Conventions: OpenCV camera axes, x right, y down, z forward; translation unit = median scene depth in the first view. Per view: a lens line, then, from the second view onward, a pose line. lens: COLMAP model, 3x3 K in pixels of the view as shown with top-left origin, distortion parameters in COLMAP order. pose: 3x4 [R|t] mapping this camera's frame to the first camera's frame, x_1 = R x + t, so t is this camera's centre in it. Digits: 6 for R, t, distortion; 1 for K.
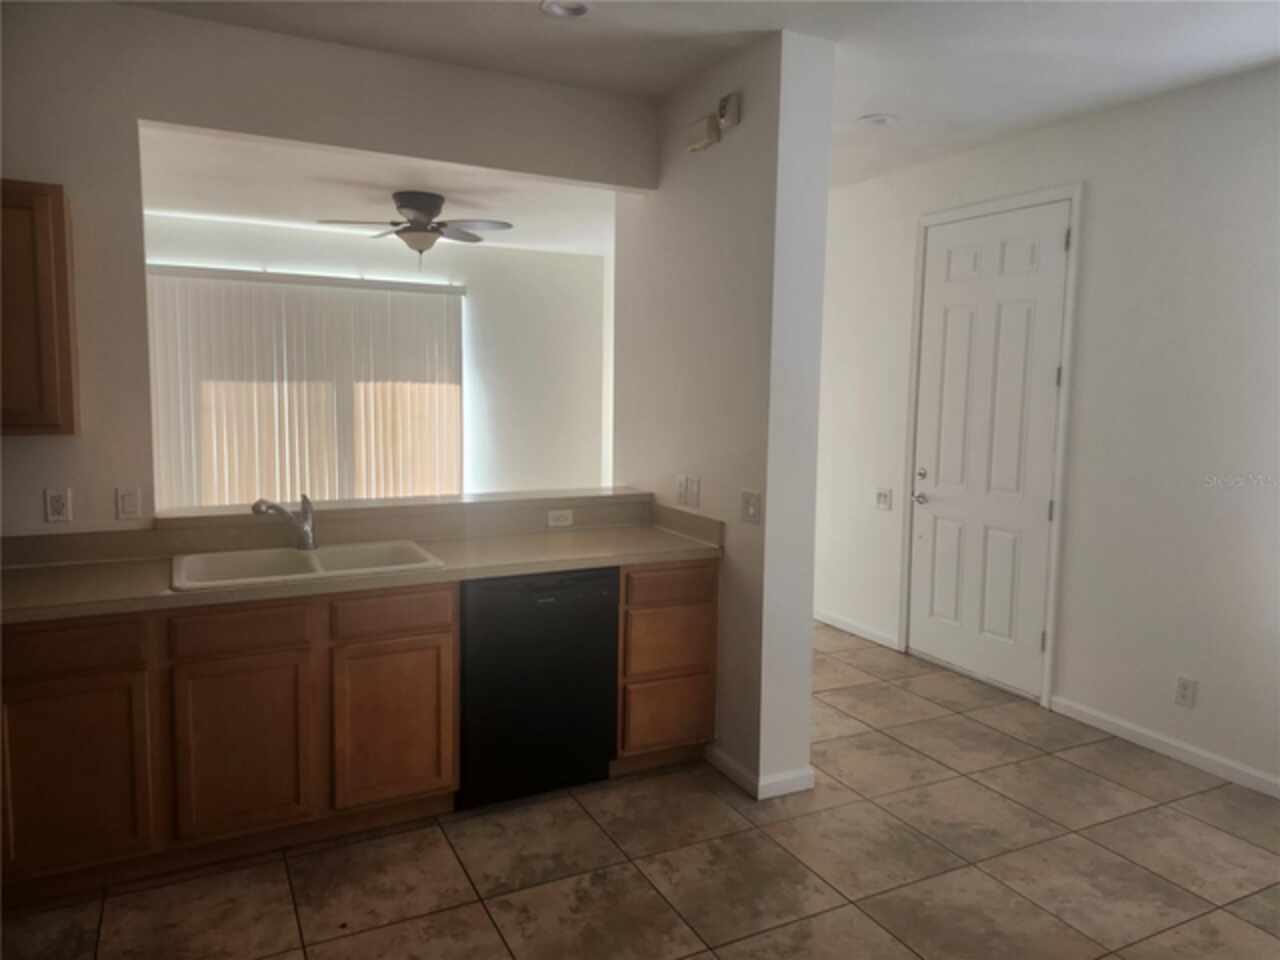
lens RADIAL K [[871.4, 0, 622.4], [0, 871.4, 478.0], [0, 0, 1]] dist [0.032431, -0.042703]
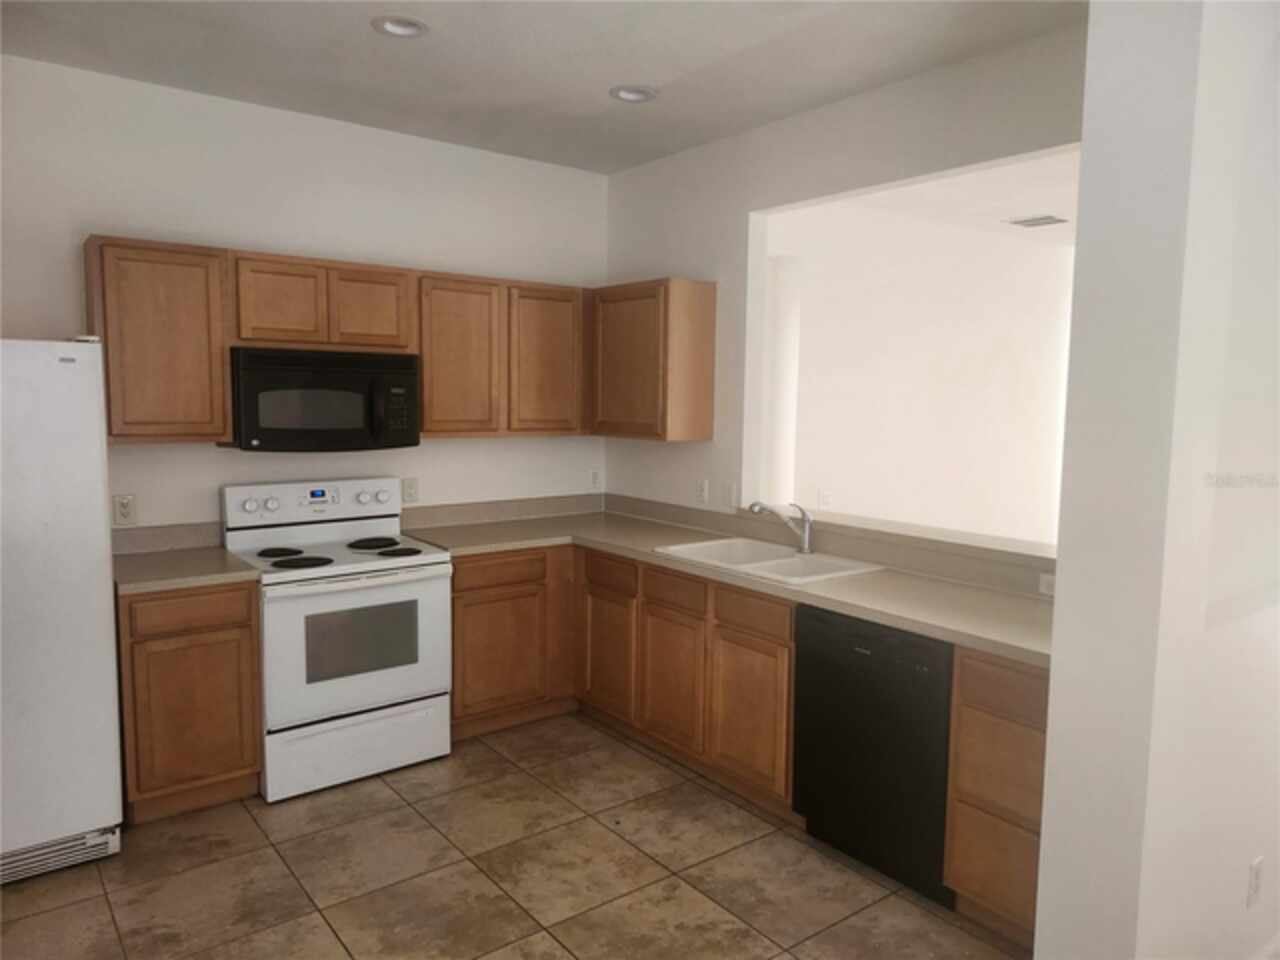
lens RADIAL K [[871.4, 0, 622.4], [0, 871.4, 478.0], [0, 0, 1]] dist [0.032431, -0.042703]
pose [[0.179817, 0.090211, -0.979555, 0.693610], [-0.103300, 0.992012, 0.072395, -0.072377], [0.978261, 0.088171, 0.187700, 0.542815]]
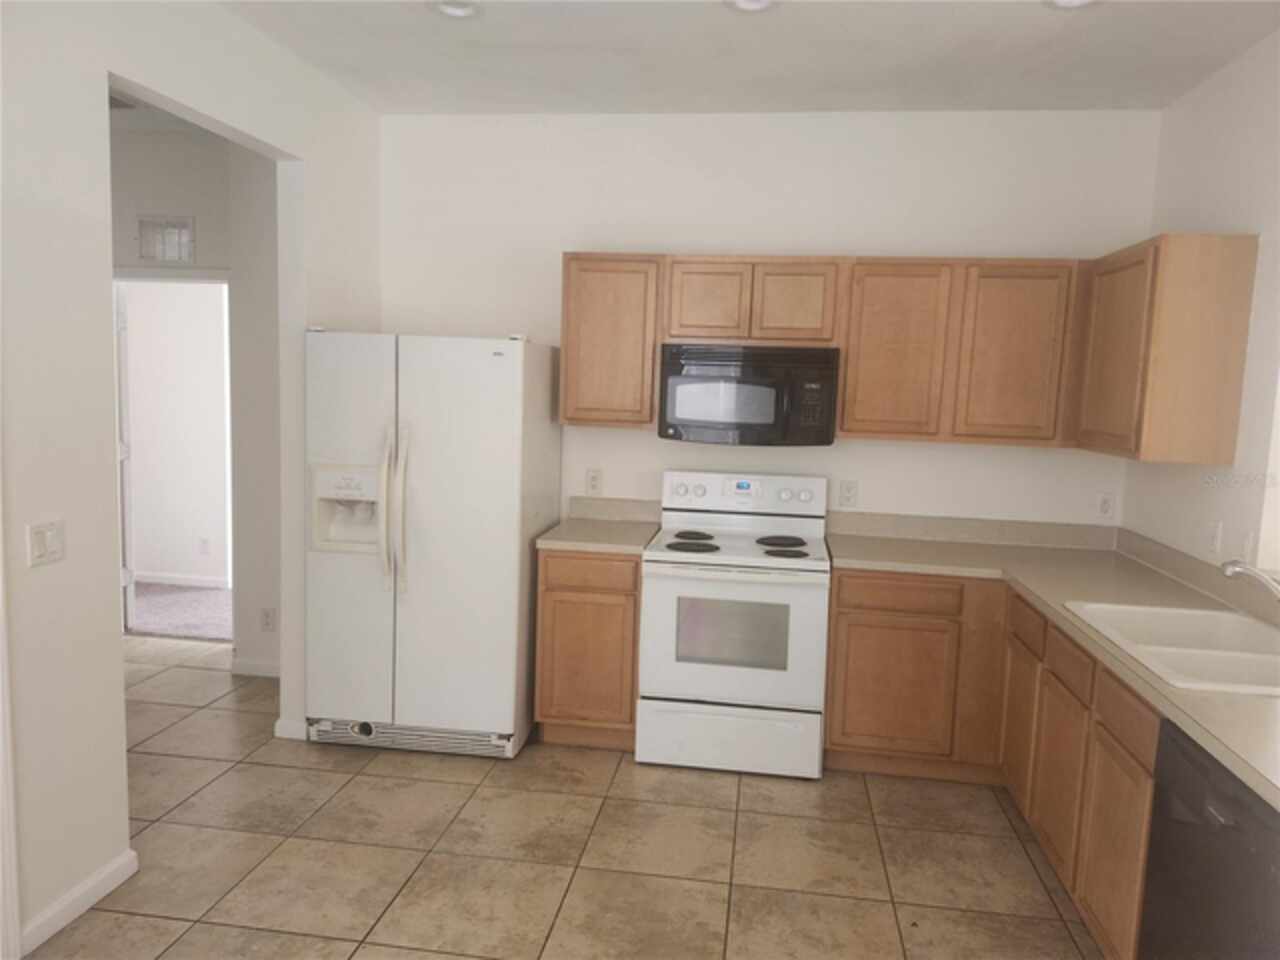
lens RADIAL K [[867.4, 0, 640.0], [0, 867.4, 480.0], [0, 0, 1]] dist [0.122802, -0.219447]
pose [[-0.578470, 0.063464, -0.813231, 0.526668], [-0.115459, 0.980561, 0.158651, -0.107054], [0.807491, 0.185670, -0.559897, 0.930547]]
